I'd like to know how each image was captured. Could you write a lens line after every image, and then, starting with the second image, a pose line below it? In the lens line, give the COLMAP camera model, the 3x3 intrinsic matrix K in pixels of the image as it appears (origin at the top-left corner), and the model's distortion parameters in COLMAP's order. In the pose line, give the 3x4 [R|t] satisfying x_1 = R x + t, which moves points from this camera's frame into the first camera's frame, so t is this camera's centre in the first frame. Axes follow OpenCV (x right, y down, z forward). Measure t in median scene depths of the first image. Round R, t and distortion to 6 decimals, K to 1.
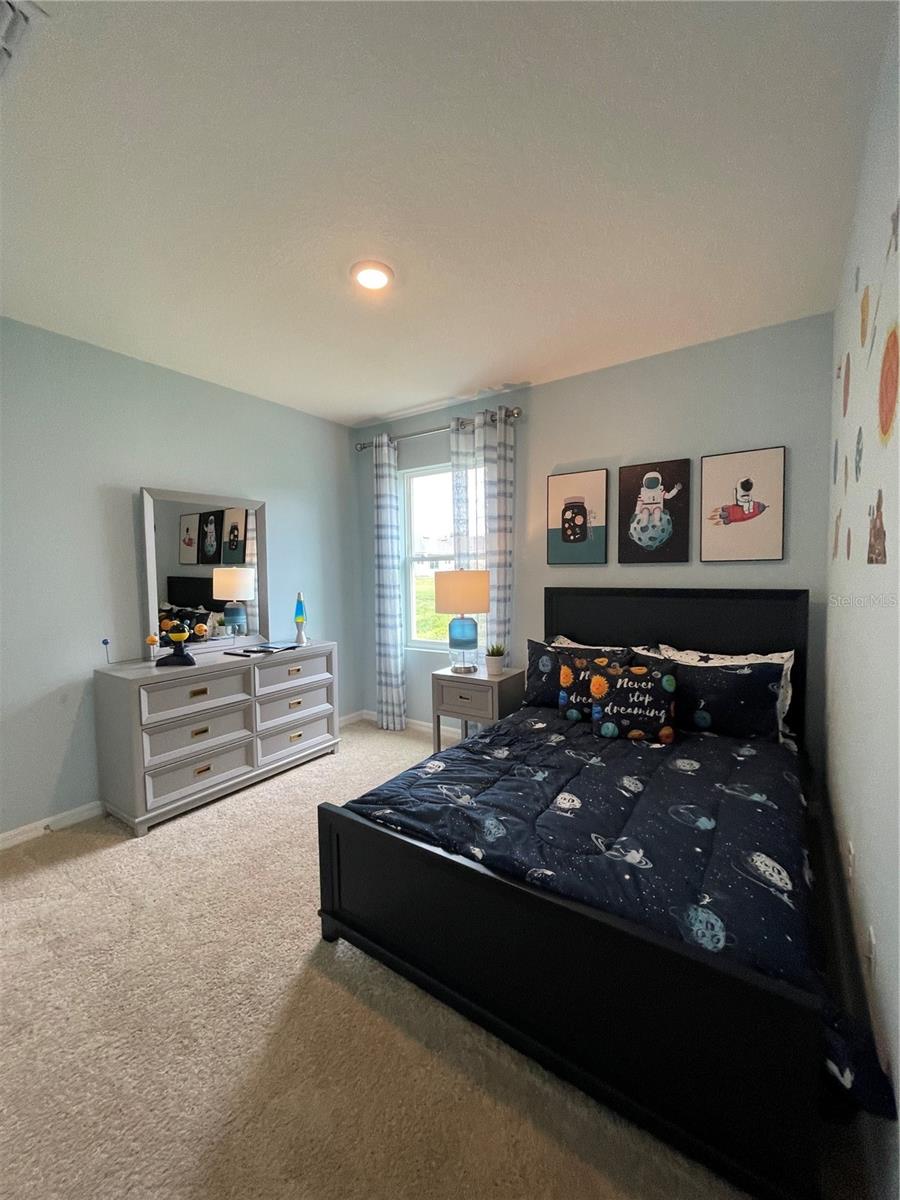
lens RADIAL K [[483.3, 0, 450.0], [0, 483.3, 600.0], [0, 0, 1]] dist [0.002866, -0.002268]
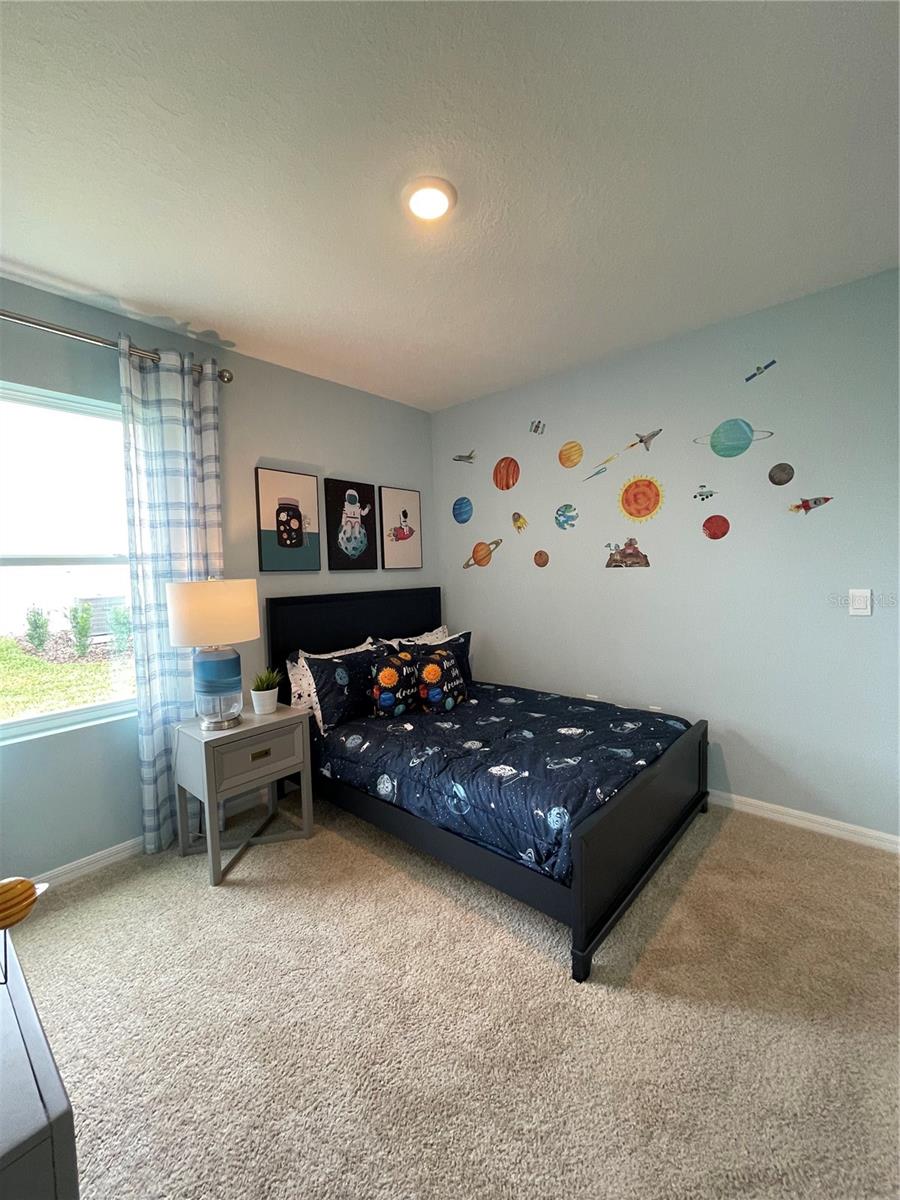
lens RADIAL K [[483.3, 0, 450.0], [0, 483.3, 600.0], [0, 0, 1]] dist [0.002866, -0.002268]
pose [[0.120021, -0.051565, 0.991431, -0.677879], [0.087369, 0.995324, 0.041190, -0.033818], [-0.988919, 0.081677, 0.123964, 0.643716]]
